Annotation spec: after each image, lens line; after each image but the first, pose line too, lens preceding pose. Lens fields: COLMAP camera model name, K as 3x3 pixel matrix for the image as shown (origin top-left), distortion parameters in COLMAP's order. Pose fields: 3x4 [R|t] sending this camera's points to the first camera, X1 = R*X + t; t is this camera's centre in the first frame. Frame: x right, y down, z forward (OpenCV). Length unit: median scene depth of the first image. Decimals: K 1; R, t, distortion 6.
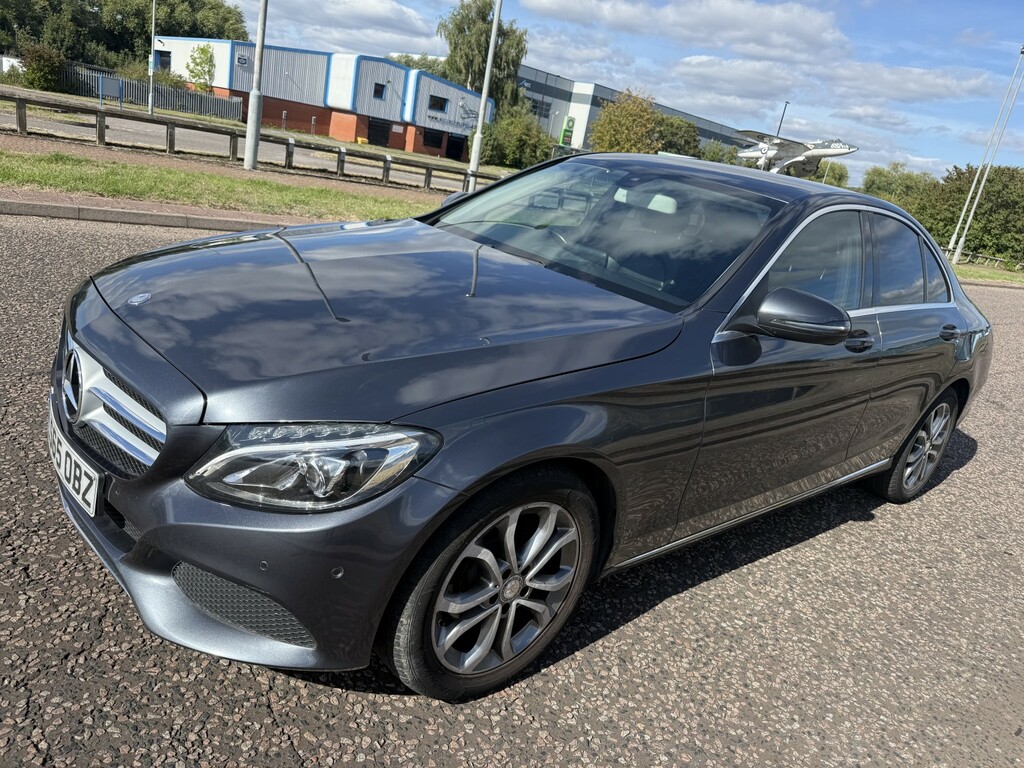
lens RADIAL K [[751.1, 0, 512.0], [0, 751.1, 384.0], [0, 0, 1]] dist [-0.000269, 0.002838]
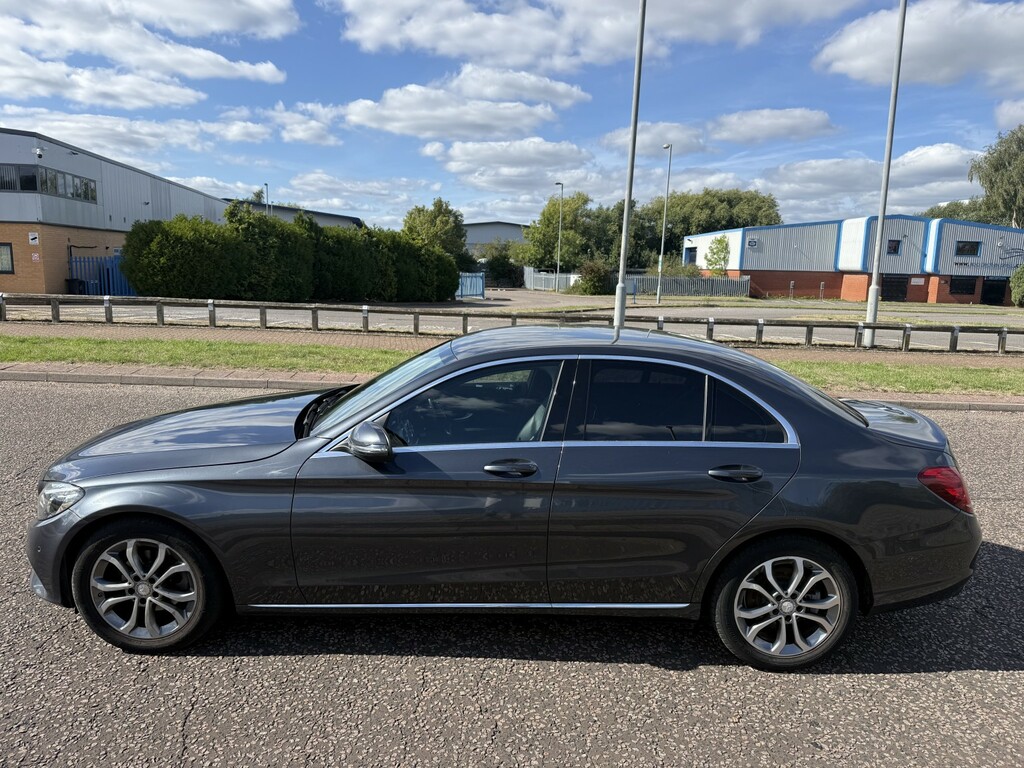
lens RADIAL K [[751.1, 0, 512.0], [0, 751.1, 384.0], [0, 0, 1]] dist [-0.000269, 0.002838]
pose [[0.736196, -0.052894, -0.674699, 0.104706], [-0.093448, 0.979447, -0.178751, 0.001756], [0.670286, 0.194645, 0.716121, 0.011833]]
